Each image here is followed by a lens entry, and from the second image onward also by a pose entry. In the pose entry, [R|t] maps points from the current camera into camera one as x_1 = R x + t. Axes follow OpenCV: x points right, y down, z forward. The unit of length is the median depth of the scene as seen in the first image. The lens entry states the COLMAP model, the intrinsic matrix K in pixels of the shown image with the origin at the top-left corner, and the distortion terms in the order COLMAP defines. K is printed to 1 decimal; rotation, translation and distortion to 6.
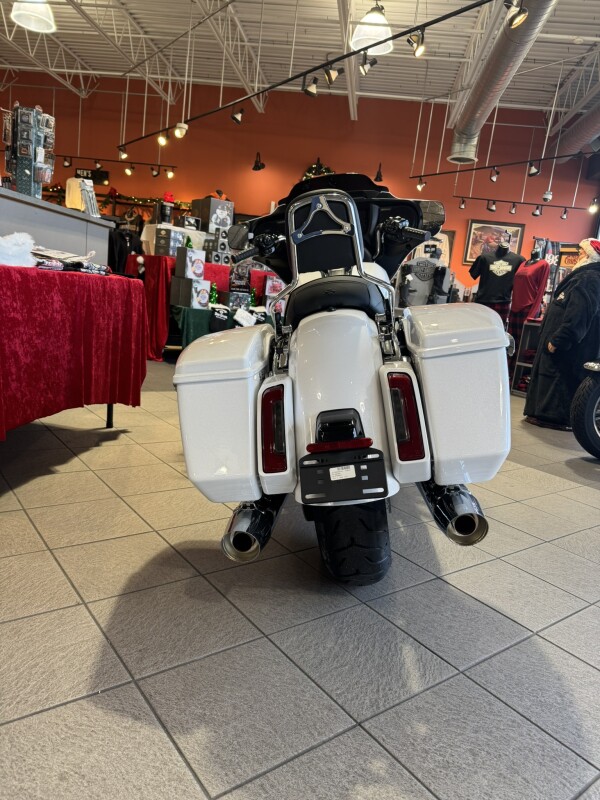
lens RADIAL K [[556.8, 0, 286.2], [0, 556.8, 415.5], [0, 0, 1]] dist [0.021028, -0.026619]
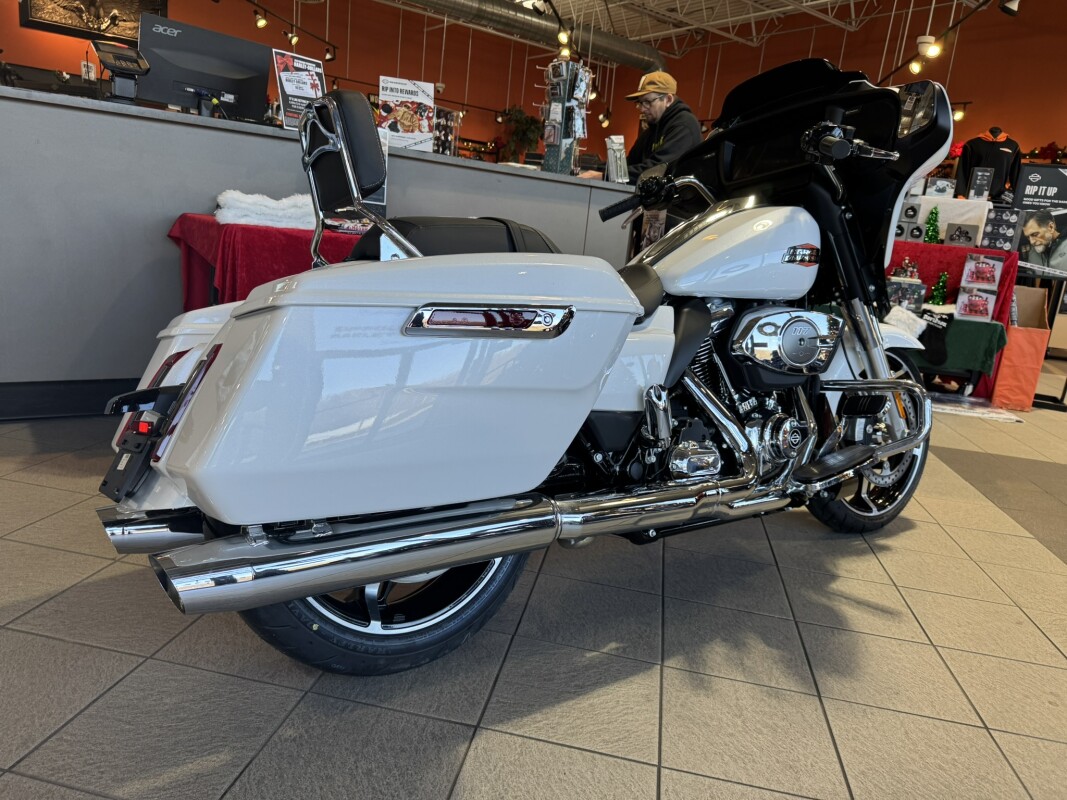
lens RADIAL K [[742.7, 0, 533.0], [0, 742.7, 406.9], [0, 0, 1]] dist [0.021028, -0.026619]
pose [[0.680087, 0.126380, -0.722156, 0.795257], [-0.175854, 0.984394, 0.006664, -0.045929], [0.711728, 0.122462, 0.691698, 0.457772]]
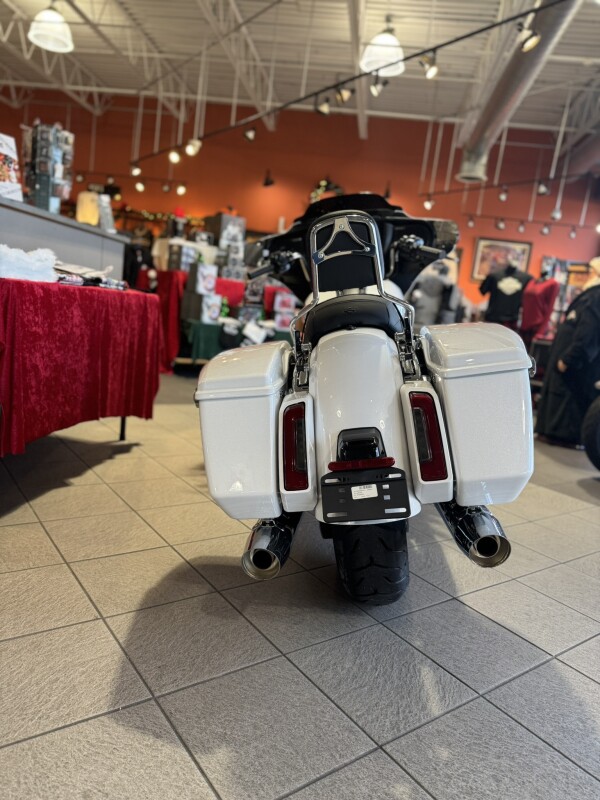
lens RADIAL K [[556.8, 0, 282.9], [0, 556.8, 416.1], [0, 0, 1]] dist [0.021028, -0.026619]
pose [[0.999807, 0.014337, -0.013437, -0.022344], [-0.014648, 0.999619, -0.023407, -0.005069], [0.013096, 0.023599, 0.999636, -0.003780]]
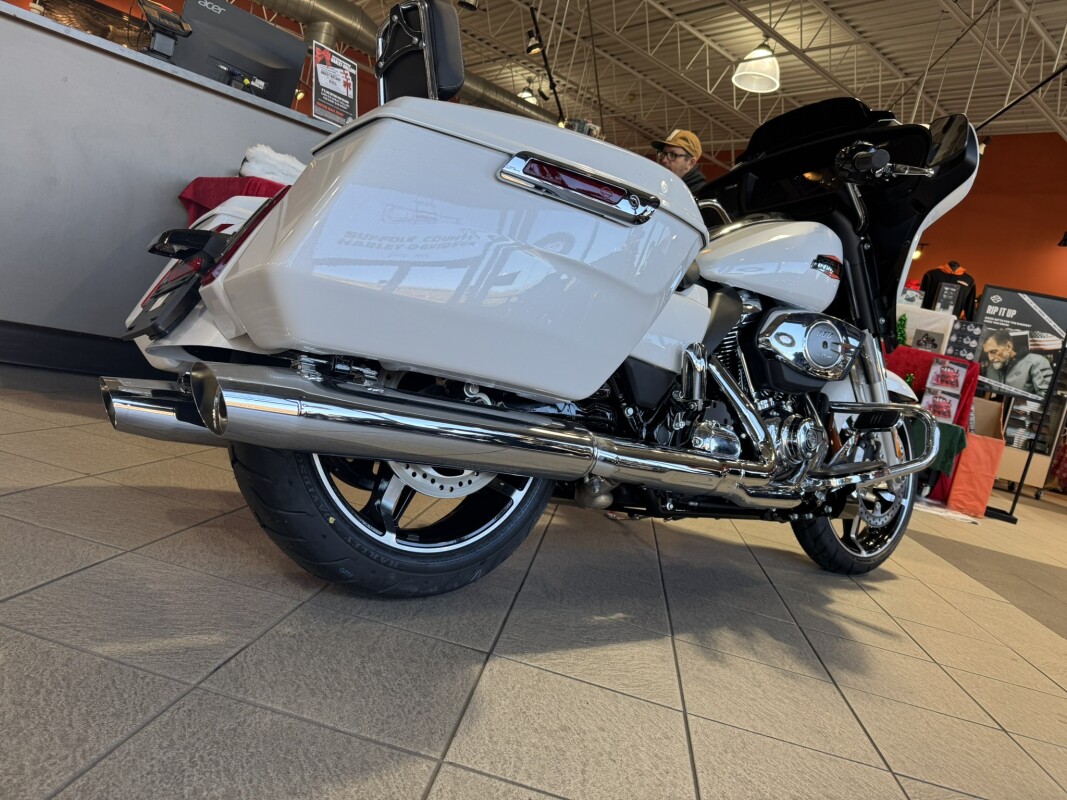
lens RADIAL K [[742.7, 0, 527.3], [0, 742.7, 418.9], [0, 0, 1]] dist [0.021028, -0.026619]
pose [[0.712691, 0.127776, -0.689743, 0.727871], [-0.288769, 0.949533, -0.122474, 0.151253], [0.639284, 0.286462, 0.713621, 0.445777]]
